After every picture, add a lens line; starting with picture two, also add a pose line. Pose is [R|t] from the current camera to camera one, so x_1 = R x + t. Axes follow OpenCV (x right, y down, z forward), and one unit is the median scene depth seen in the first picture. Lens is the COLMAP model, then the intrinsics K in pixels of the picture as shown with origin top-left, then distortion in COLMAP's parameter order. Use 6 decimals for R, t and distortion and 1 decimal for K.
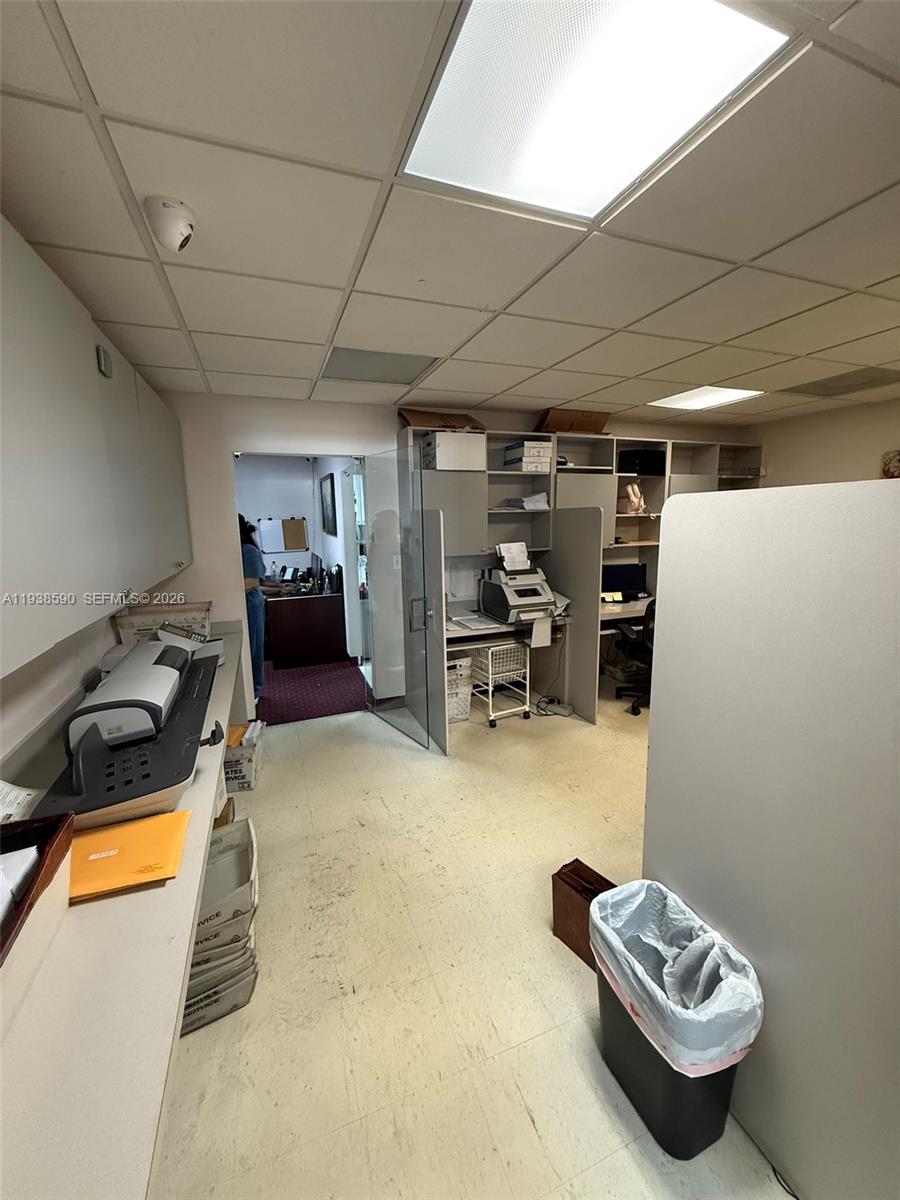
lens RADIAL K [[478.0, 0, 448.6], [0, 478.0, 590.8], [0, 0, 1]] dist [0.001261, 0.000607]
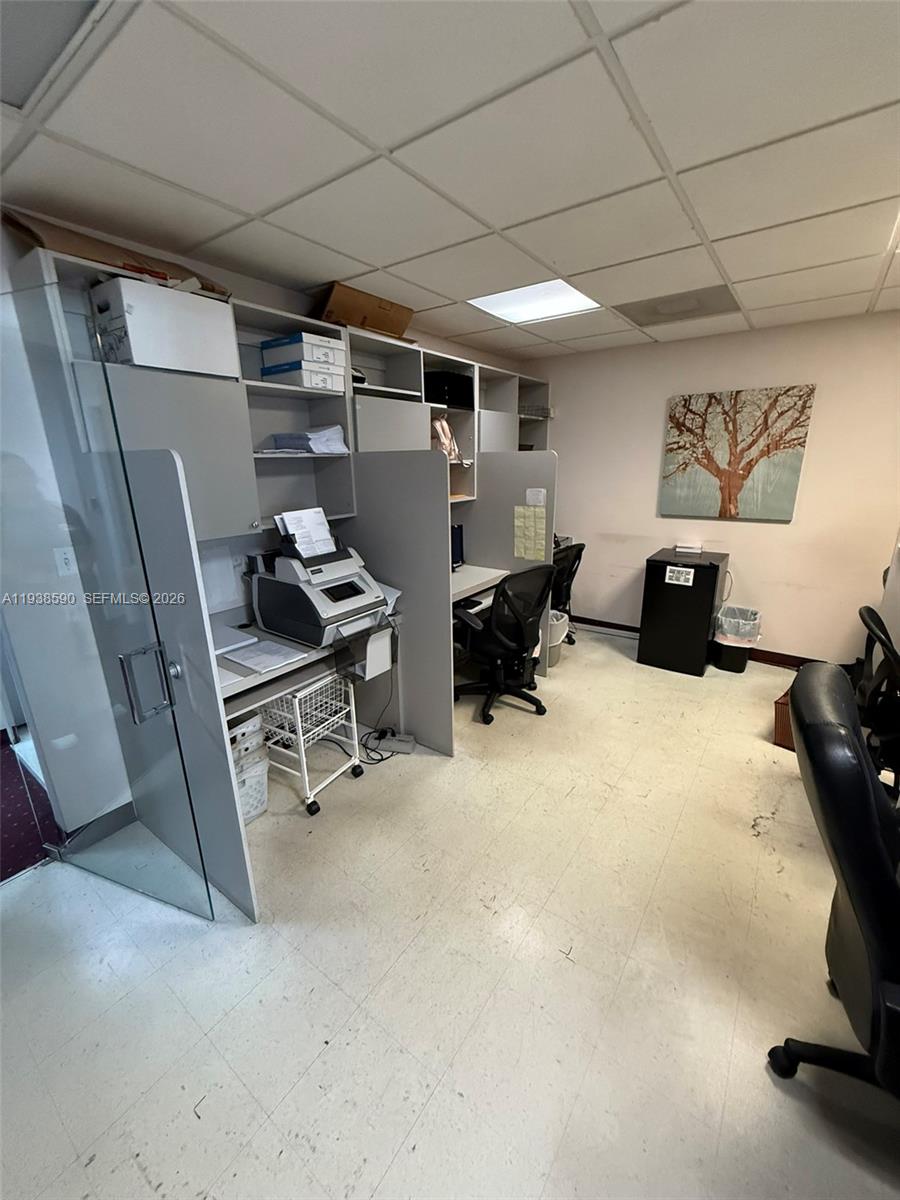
lens RADIAL K [[478.0, 0, 447.8], [0, 478.0, 593.6], [0, 0, 1]] dist [0.001261, 0.000607]
pose [[0.838267, -0.145693, 0.525435, -0.044121], [0.085083, 0.986788, 0.137878, -0.063242], [-0.538581, -0.070873, 0.839588, 0.388145]]
